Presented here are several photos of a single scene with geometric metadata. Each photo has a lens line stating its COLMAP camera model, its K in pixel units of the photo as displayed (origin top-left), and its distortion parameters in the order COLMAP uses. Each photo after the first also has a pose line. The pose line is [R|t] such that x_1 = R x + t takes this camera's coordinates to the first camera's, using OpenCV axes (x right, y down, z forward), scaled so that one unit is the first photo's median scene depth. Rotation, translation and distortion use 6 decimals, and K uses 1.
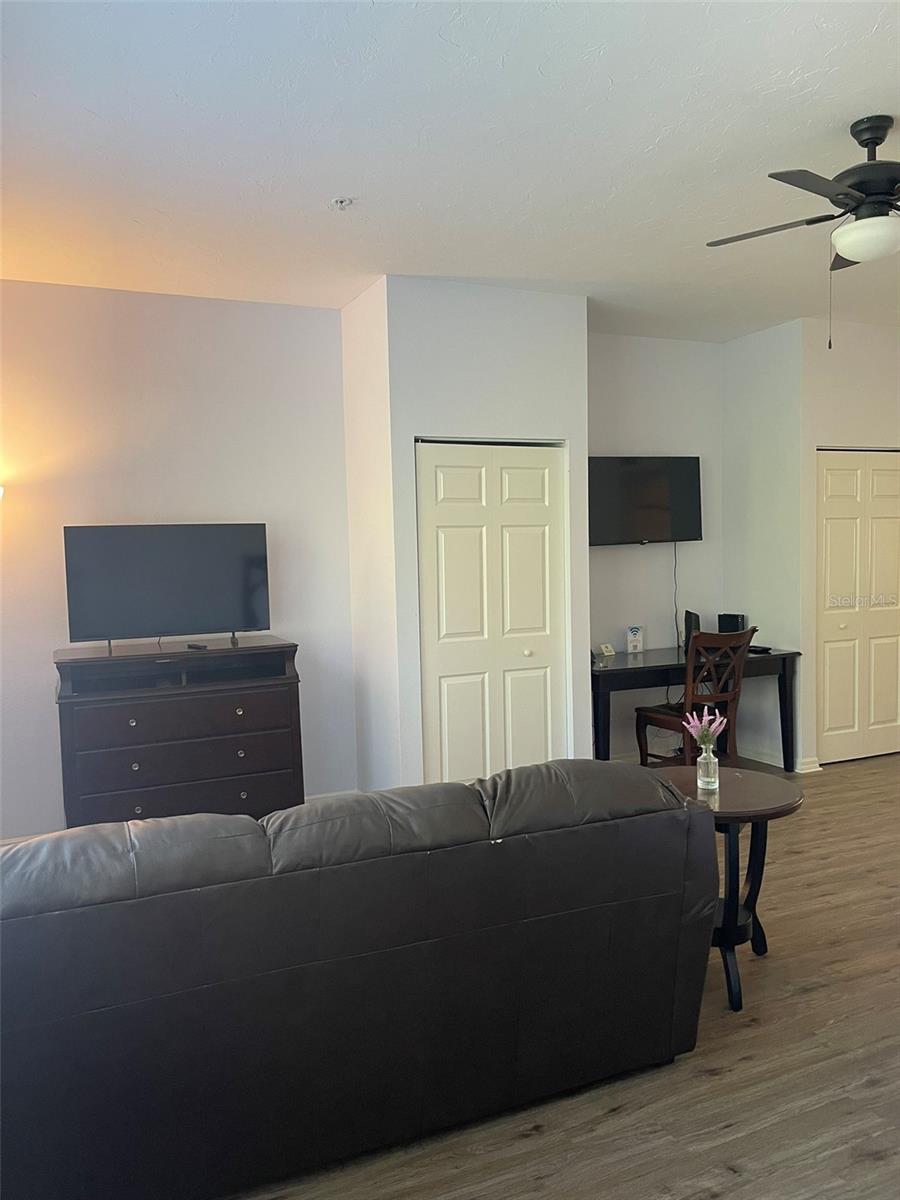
lens RADIAL K [[904.6, 0, 445.4], [0, 904.6, 607.0], [0, 0, 1]] dist [0.075278, -0.101820]
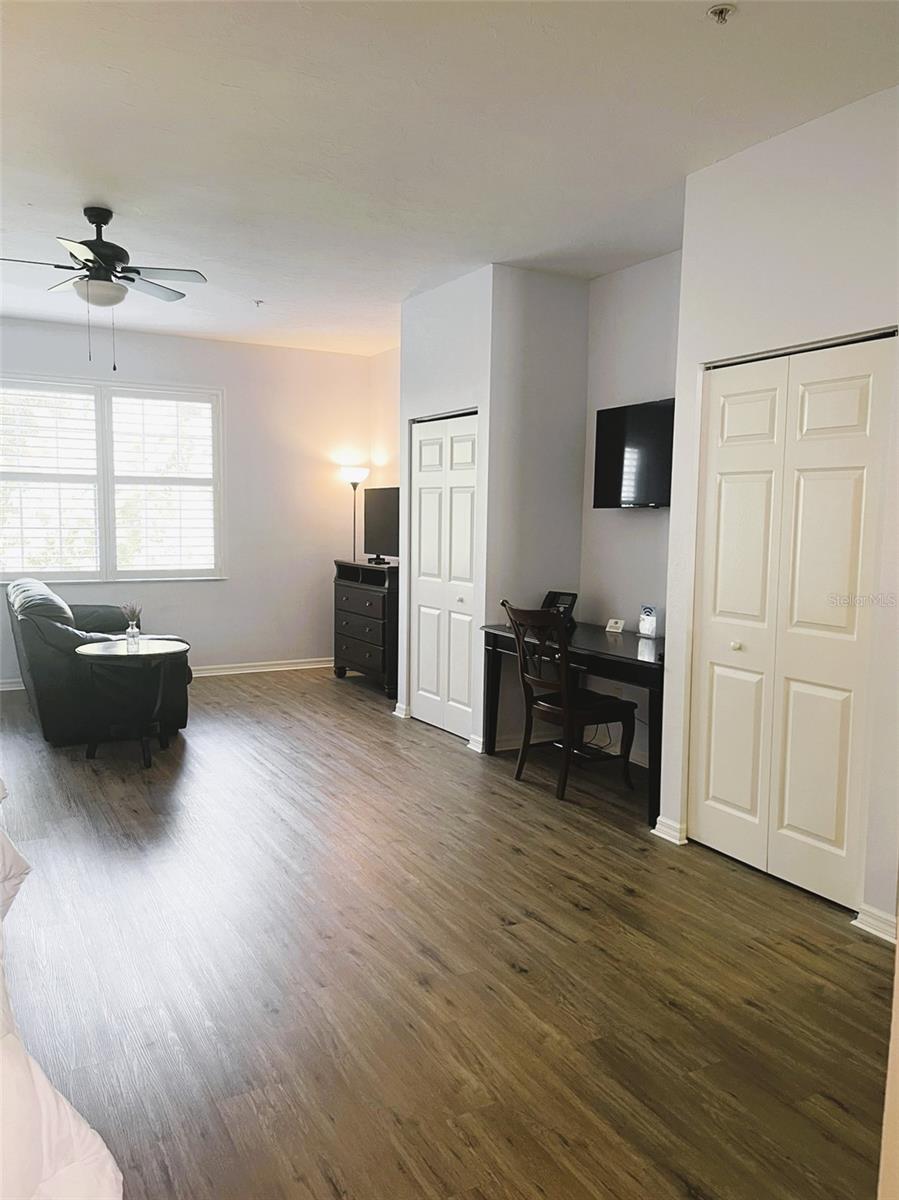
lens RADIAL K [[904.6, 0, 444.9], [0, 904.6, 607.0], [0, 0, 1]] dist [0.075278, -0.101820]
pose [[0.079093, 0.127790, -0.988643, 1.050205], [-0.084308, 0.989054, 0.121098, -0.065364], [0.993296, 0.073773, 0.089001, 0.753844]]
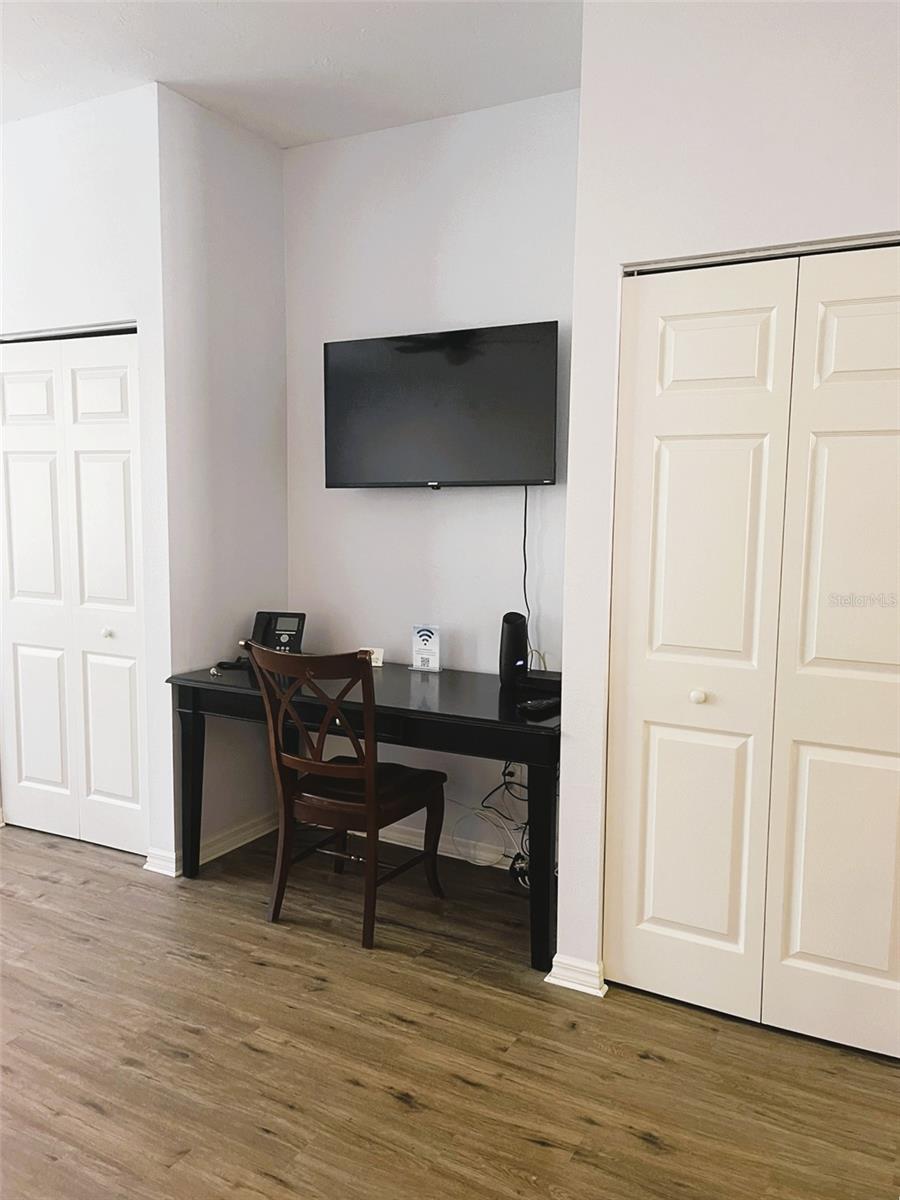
lens RADIAL K [[930.2, 0, 444.9], [0, 930.2, 604.1], [0, 0, 1]] dist [0.036318, -0.002941]
pose [[0.597964, 0.123659, -0.791926, 0.711905], [-0.079291, 0.992307, 0.095077, -0.053445], [0.797591, 0.005940, 0.603169, 0.657786]]
